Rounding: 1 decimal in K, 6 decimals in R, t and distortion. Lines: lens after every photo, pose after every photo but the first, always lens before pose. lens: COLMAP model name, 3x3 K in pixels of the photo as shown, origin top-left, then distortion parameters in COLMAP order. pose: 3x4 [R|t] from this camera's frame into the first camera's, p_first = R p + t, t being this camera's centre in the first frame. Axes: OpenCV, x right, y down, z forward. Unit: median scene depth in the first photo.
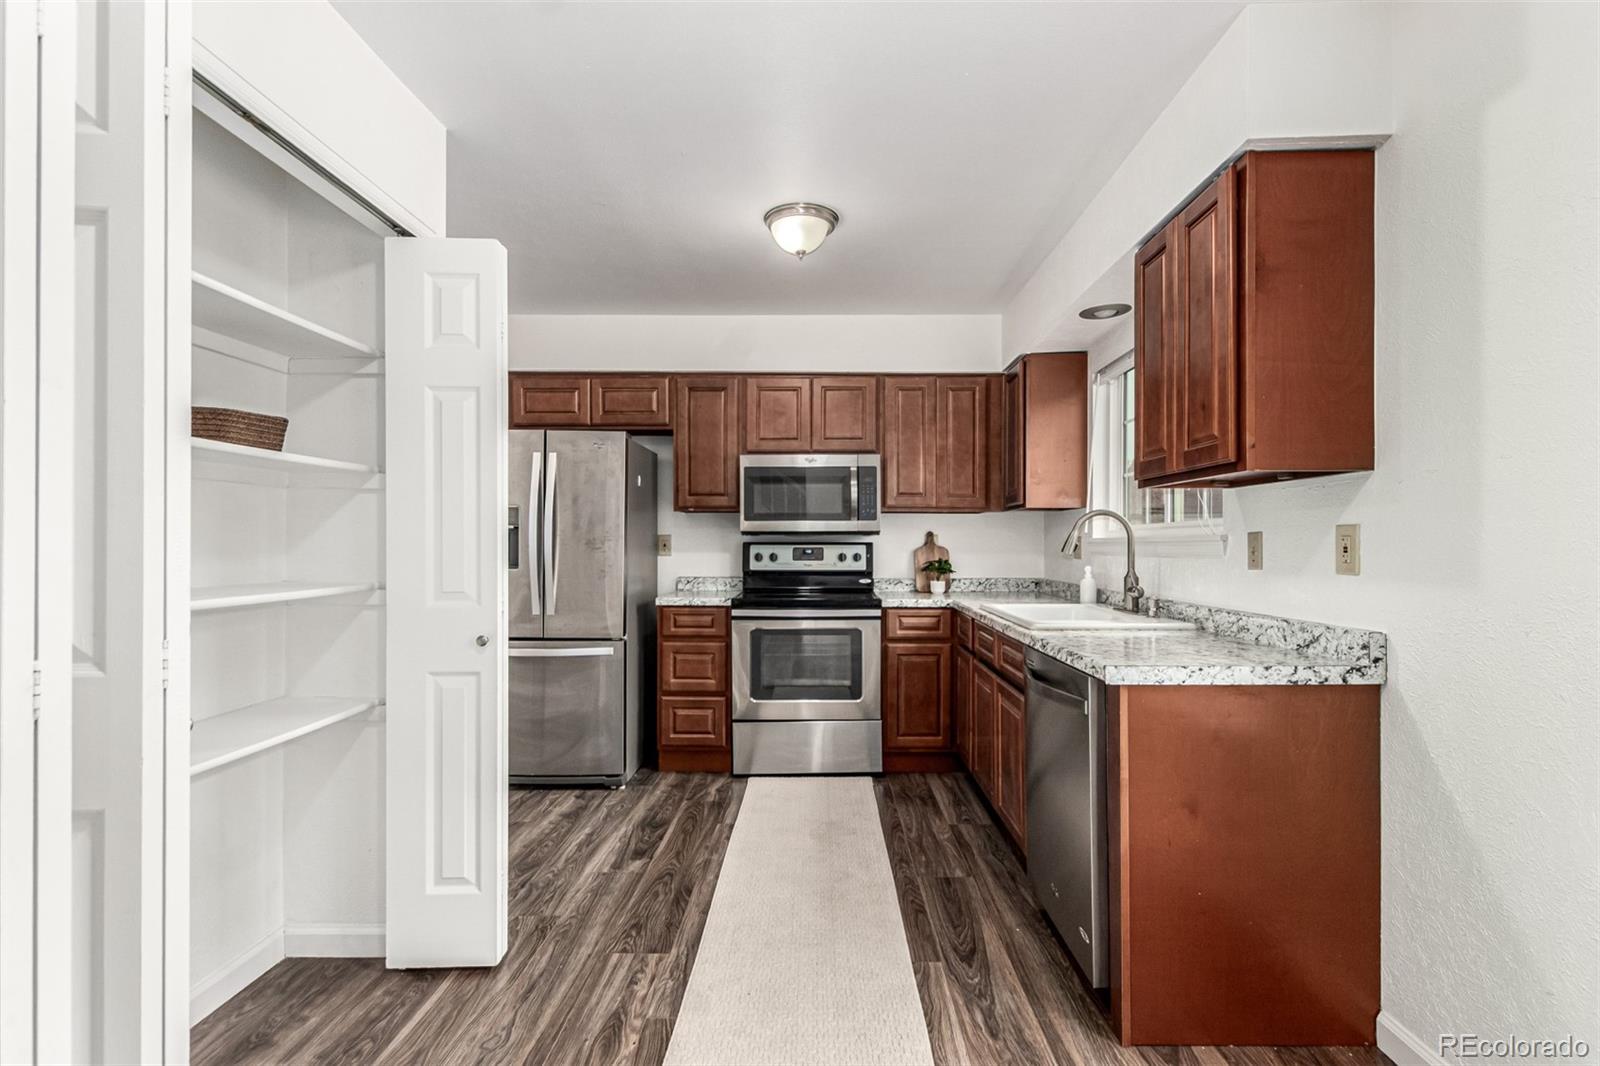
lens RADIAL K [[735.2, 0, 800.0], [0, 735.2, 533.0], [0, 0, 1]] dist [-0.000585, -0.000791]
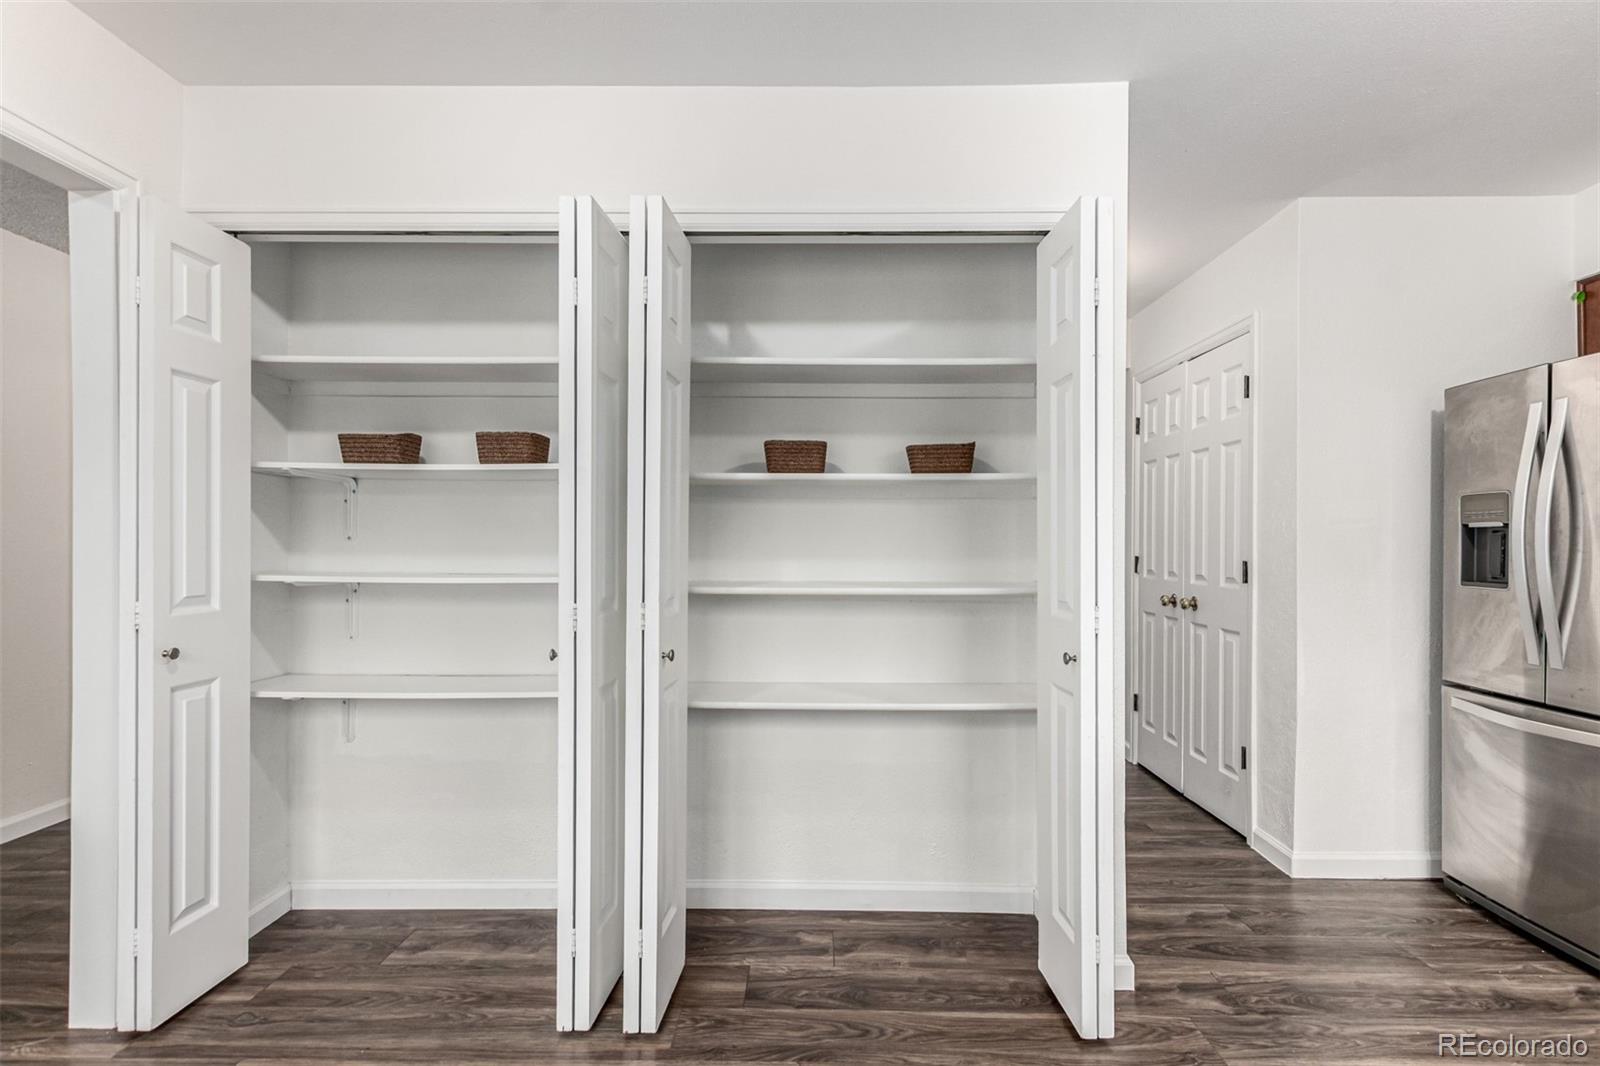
lens RADIAL K [[735.2, 0, 800.0], [0, 735.2, 533.0], [0, 0, 1]] dist [-0.000585, -0.000791]
pose [[0.025534, -0.006745, -0.999651, 0.409345], [0.009736, 0.999931, -0.006498, -0.003466], [0.999627, -0.009567, 0.025598, 0.597283]]
